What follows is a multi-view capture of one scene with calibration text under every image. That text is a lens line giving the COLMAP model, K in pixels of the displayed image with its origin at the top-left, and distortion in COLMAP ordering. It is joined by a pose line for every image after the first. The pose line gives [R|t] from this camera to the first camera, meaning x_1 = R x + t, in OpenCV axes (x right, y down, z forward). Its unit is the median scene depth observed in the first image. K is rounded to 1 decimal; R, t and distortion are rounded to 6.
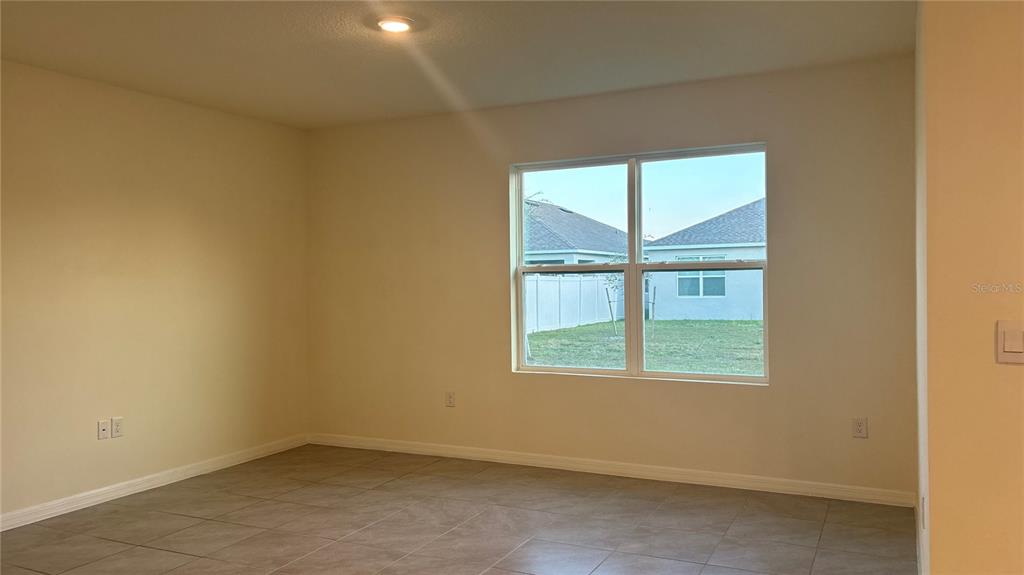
lens RADIAL K [[776.7, 0, 515.7], [0, 776.7, 278.6], [0, 0, 1]] dist [0.019518, -0.008990]
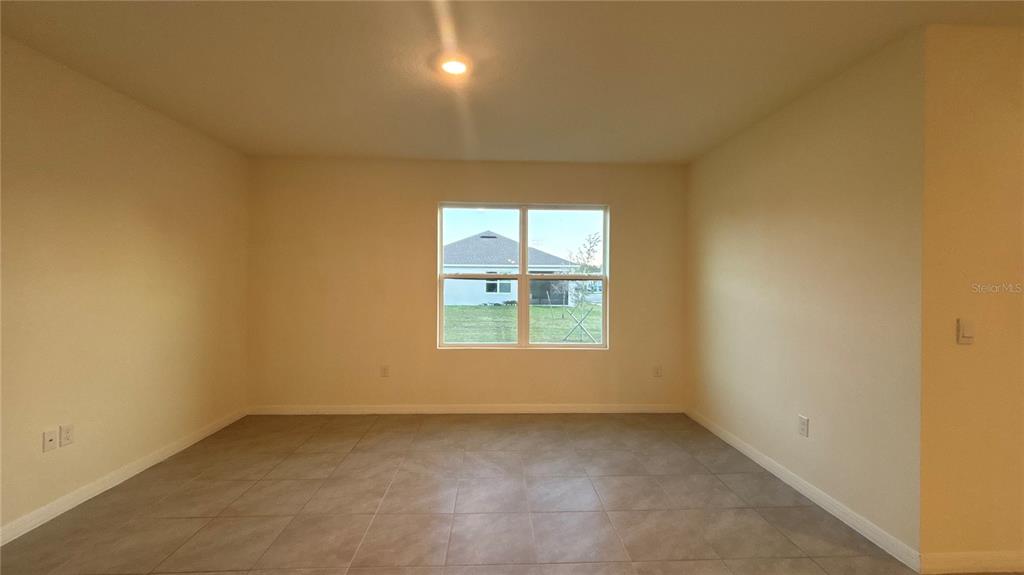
lens RADIAL K [[416.0, 0, 514.0], [0, 416.0, 282.8], [0, 0, 1]] dist [0.003705, -0.000990]
pose [[0.878371, 0.019171, 0.477595, -0.279270], [-0.019657, 0.999799, -0.003981, 0.000851], [-0.477575, -0.005891, 0.878571, 0.303529]]
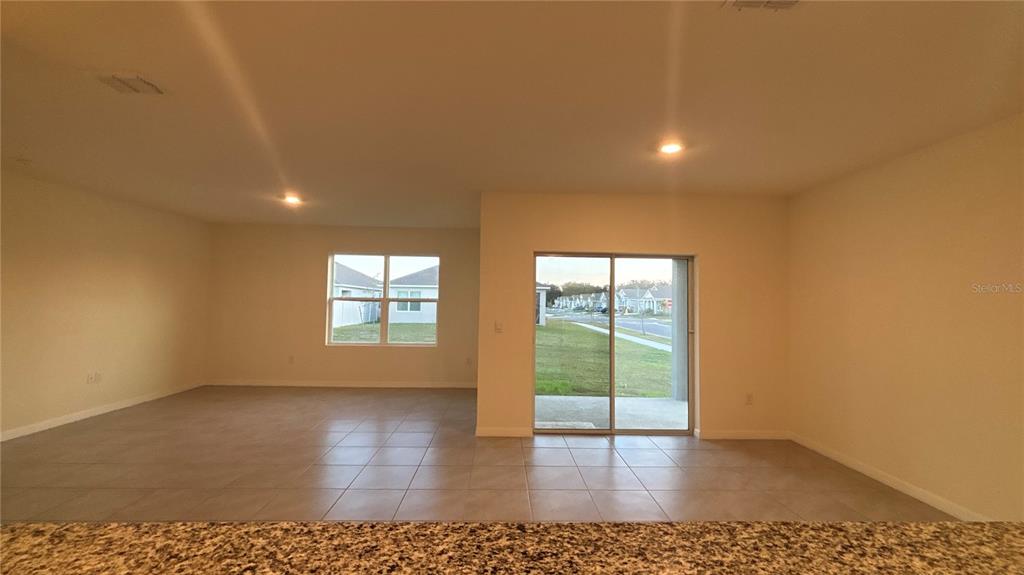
lens RADIAL K [[416.0, 0, 510.9], [0, 416.0, 289.2], [0, 0, 1]] dist [0.003705, -0.000990]
pose [[0.883889, 0.043800, 0.465641, -0.111672], [-0.029962, 0.998863, -0.037083, -0.011695], [-0.466736, 0.018825, 0.884196, -0.342311]]
